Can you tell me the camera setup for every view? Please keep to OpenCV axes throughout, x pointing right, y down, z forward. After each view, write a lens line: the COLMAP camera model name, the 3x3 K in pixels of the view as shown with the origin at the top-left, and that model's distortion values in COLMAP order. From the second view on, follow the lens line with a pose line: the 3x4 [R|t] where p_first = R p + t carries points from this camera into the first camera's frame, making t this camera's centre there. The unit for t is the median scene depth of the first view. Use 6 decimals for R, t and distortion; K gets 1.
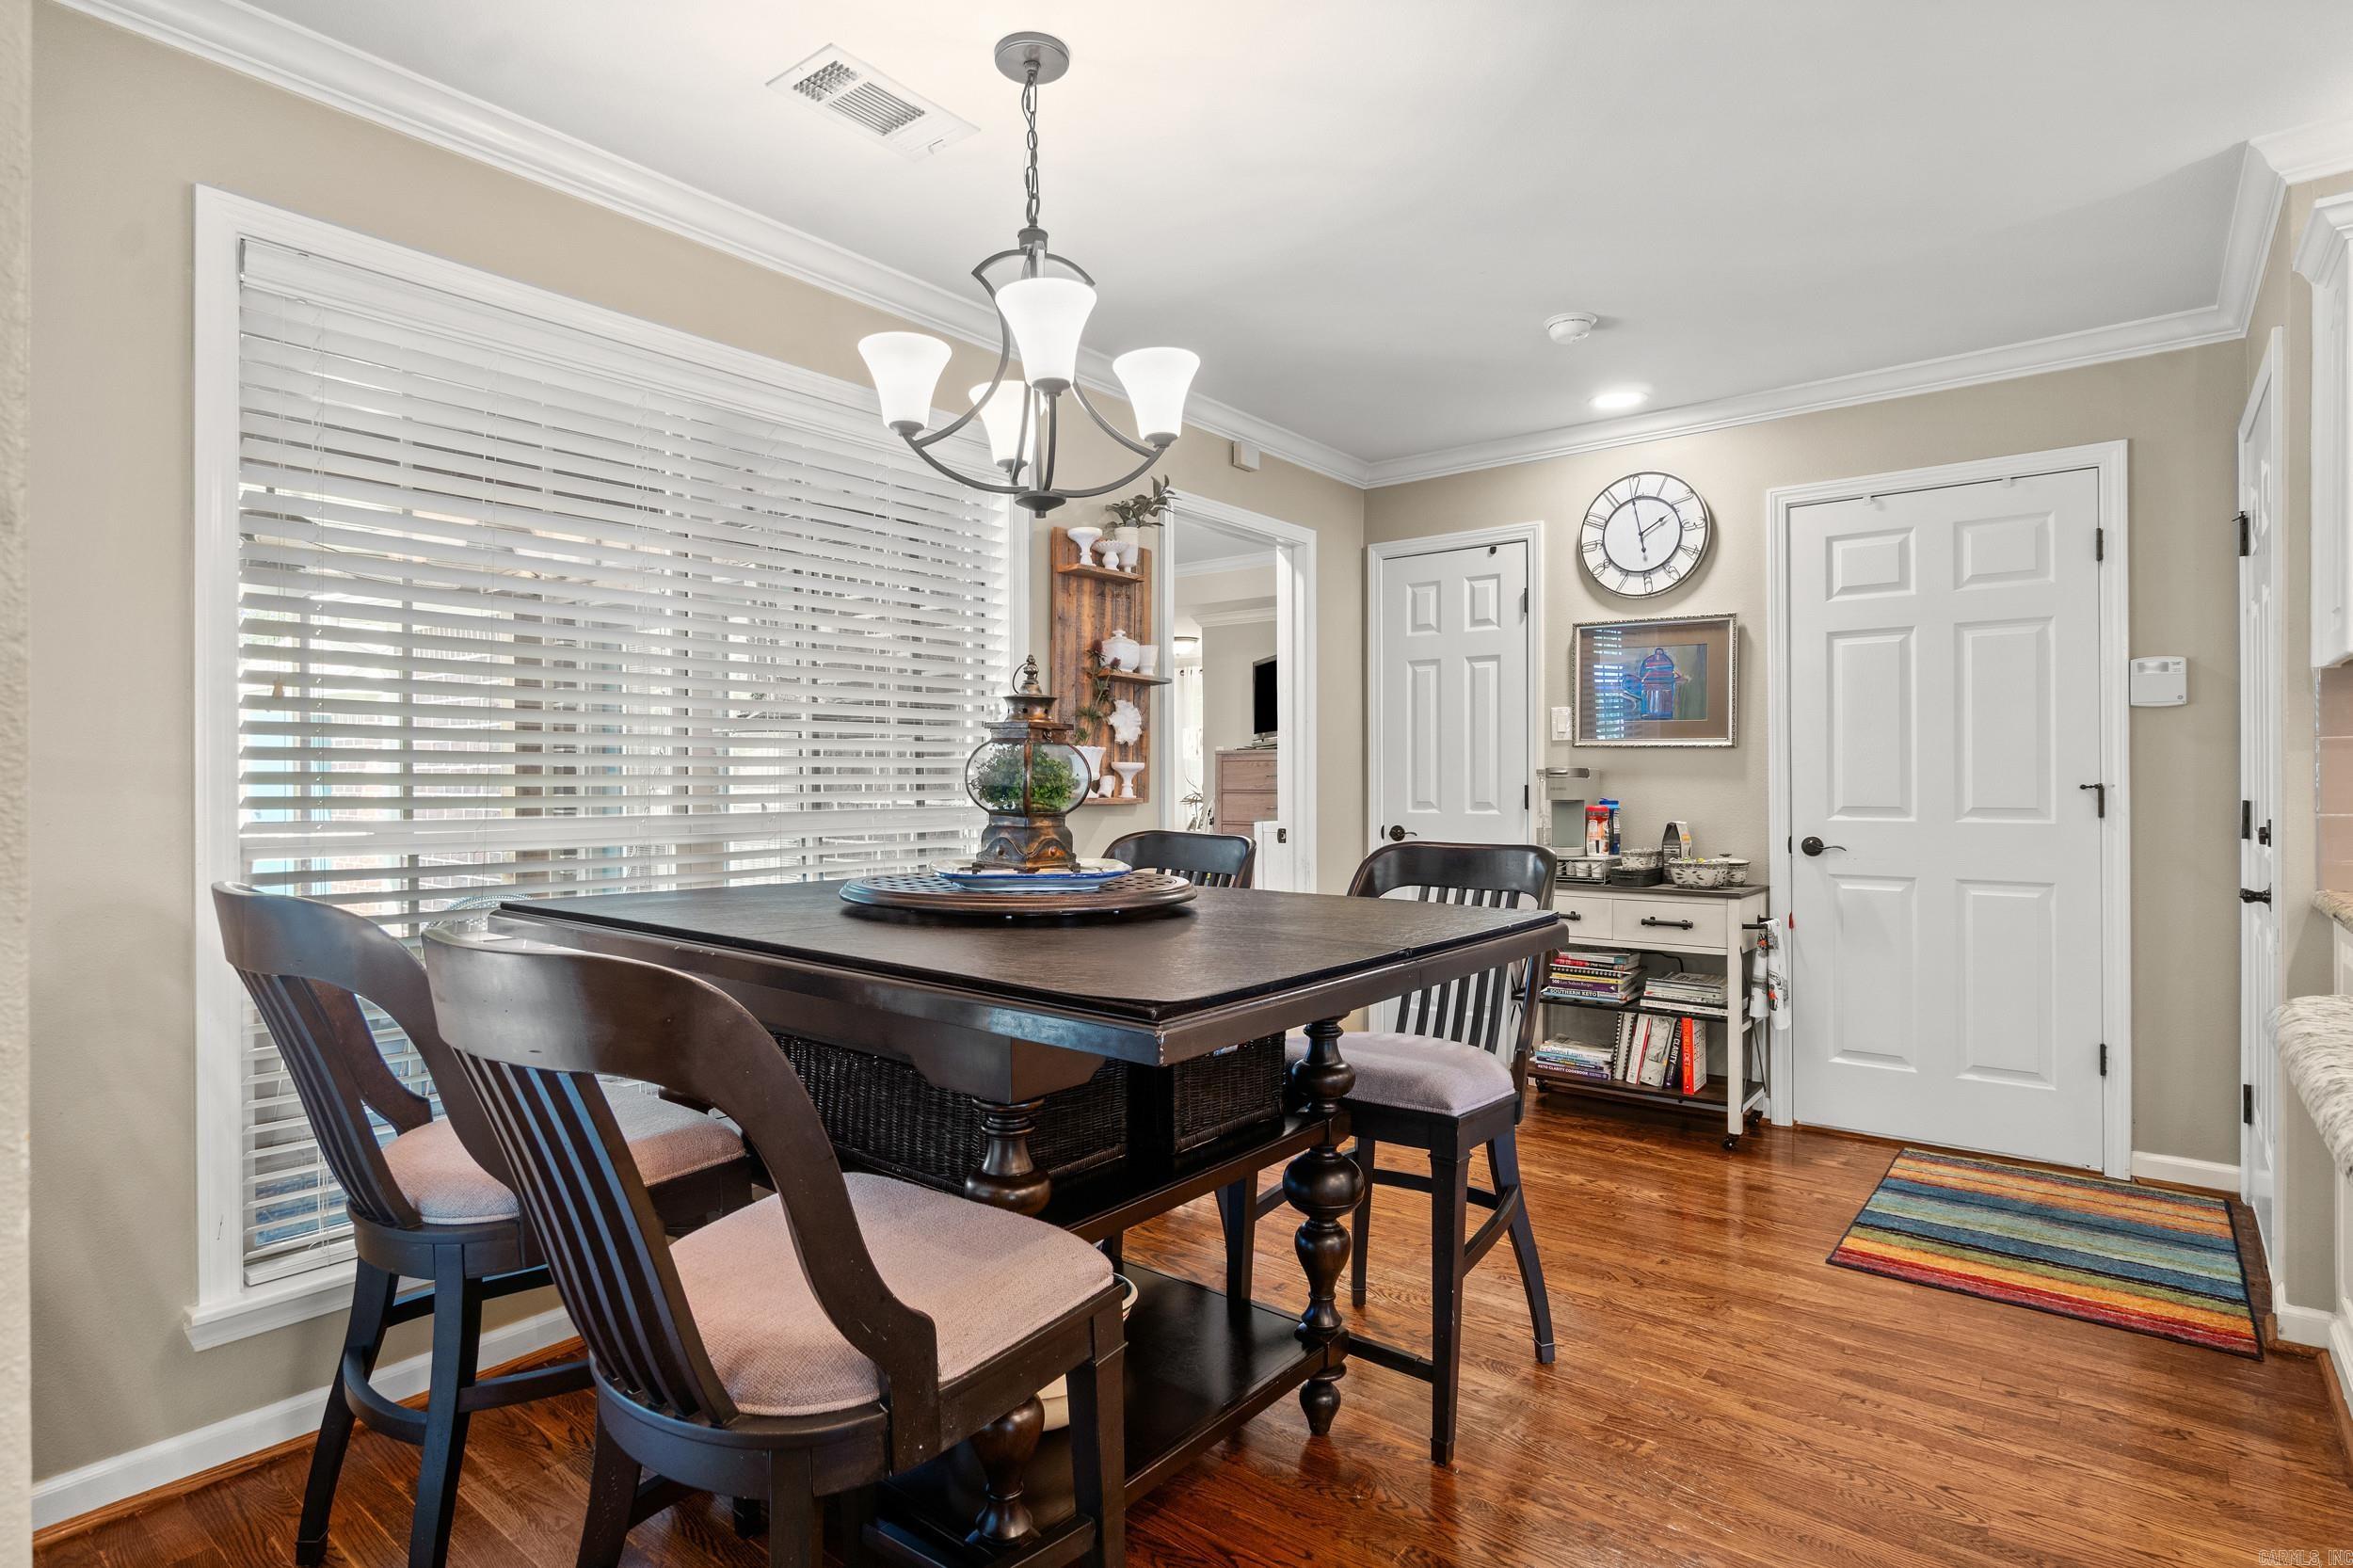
lens RADIAL K [[1210.5, 0, 1174.0], [0, 1210.5, 777.1], [0, 0, 1]] dist [-0.003348, 0.000766]
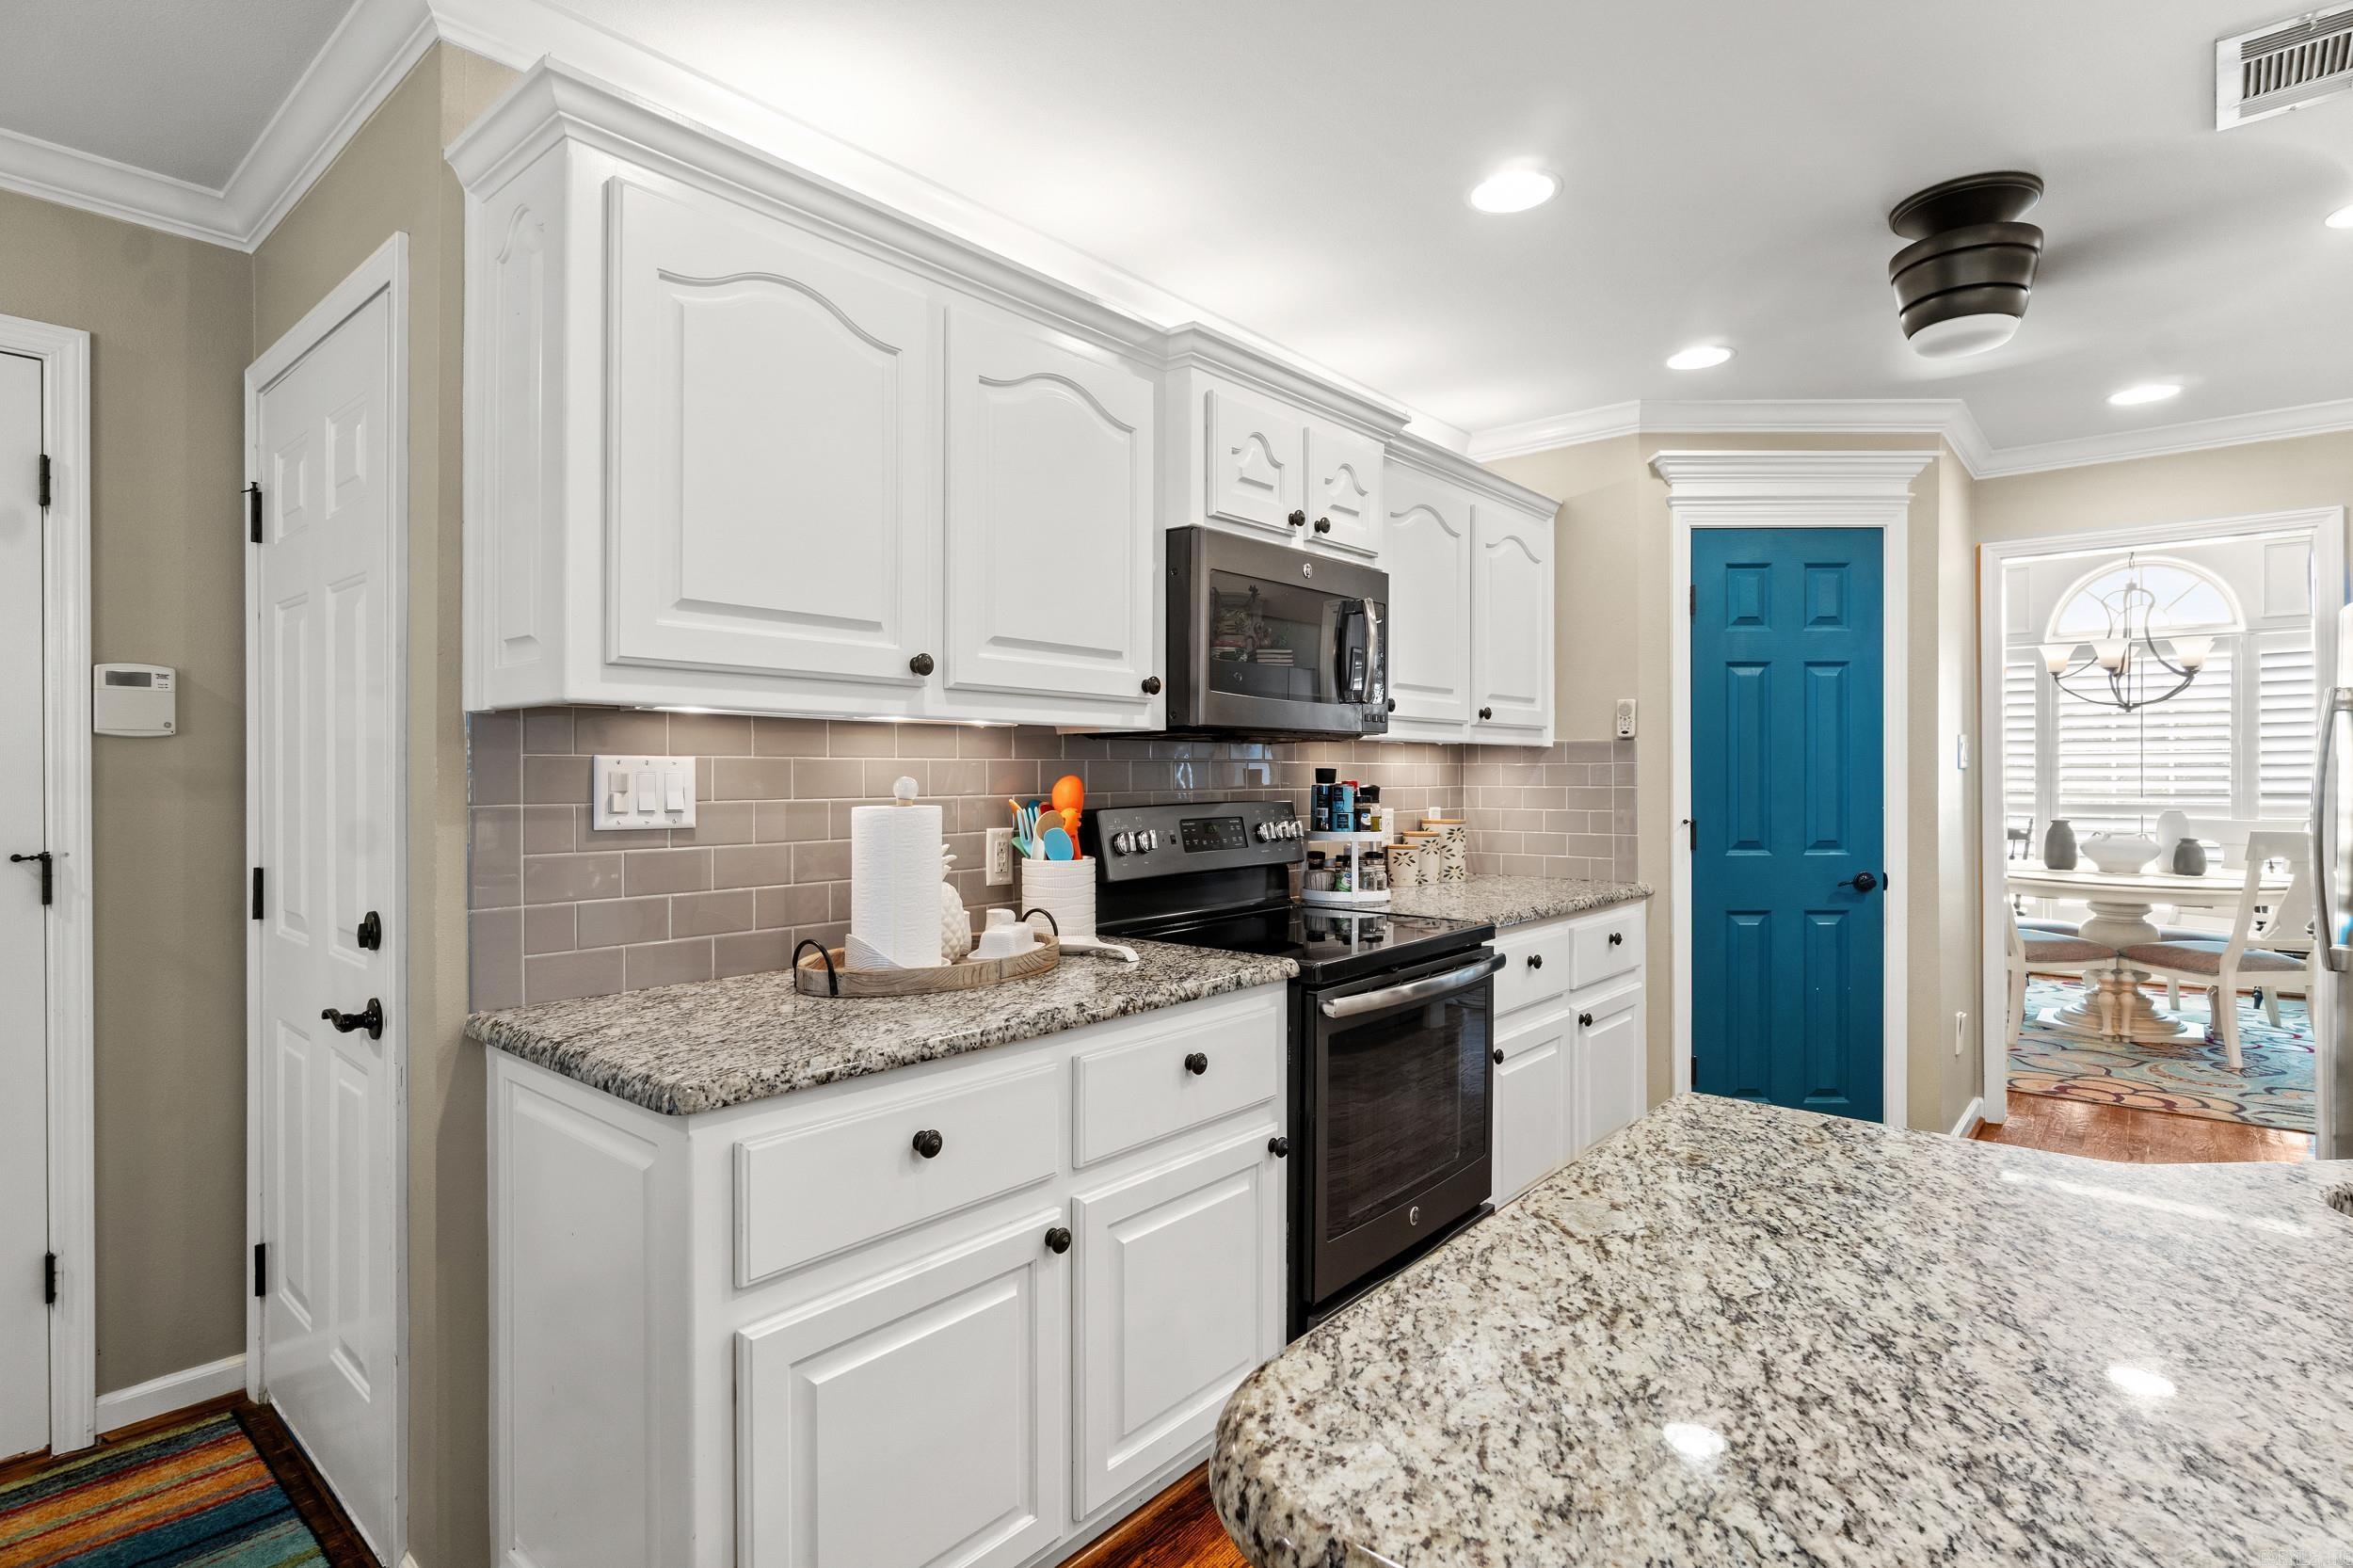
lens RADIAL K [[1210.5, 0, 1174.6], [0, 1210.5, 775.4], [0, 0, 1]] dist [-0.003348, 0.000766]
pose [[0.063289, -0.000899, 0.997995, 0.167359], [0.000493, 1.000000, 0.000870, -0.037190], [-0.997995, 0.000437, 0.063289, 0.370562]]
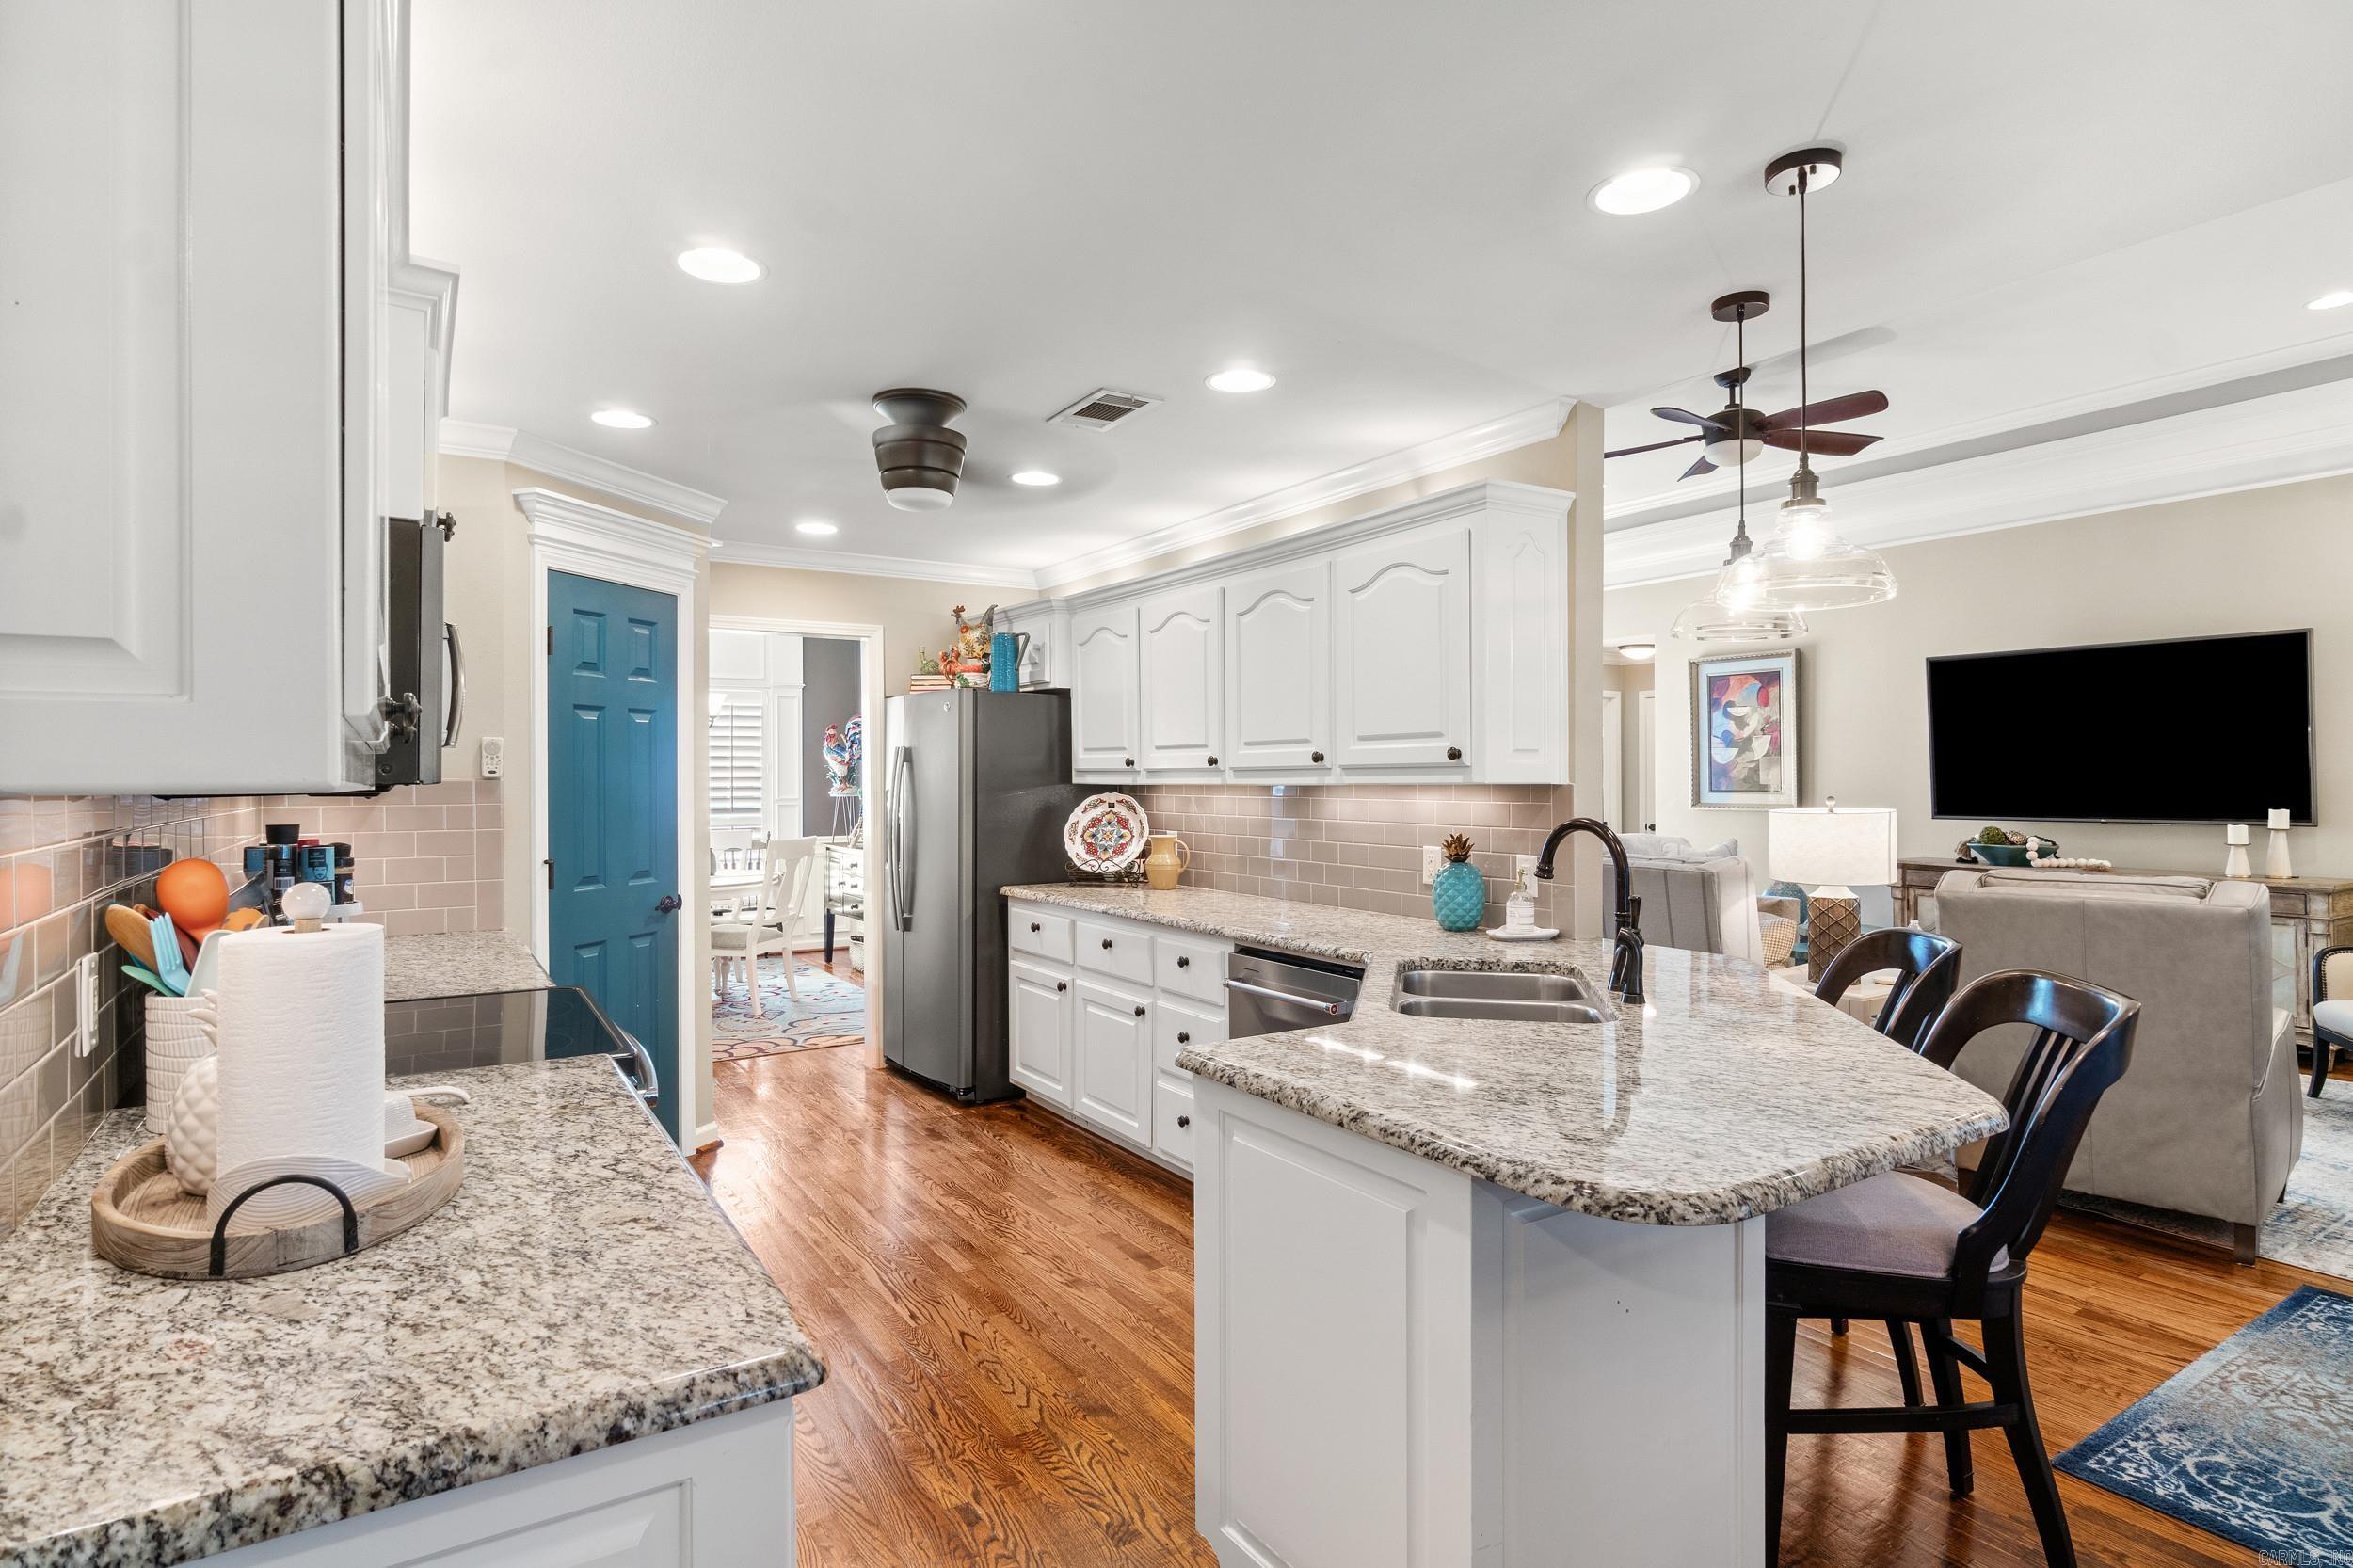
lens RADIAL K [[1210.5, 0, 1177.8], [0, 1210.5, 774.3], [0, 0, 1]] dist [-0.003348, 0.000766]
pose [[-0.943903, 0.005658, 0.330173, 0.260936], [0.004906, 0.999983, -0.003111, -0.049683], [-0.330185, -0.001316, -0.943915, 0.557139]]
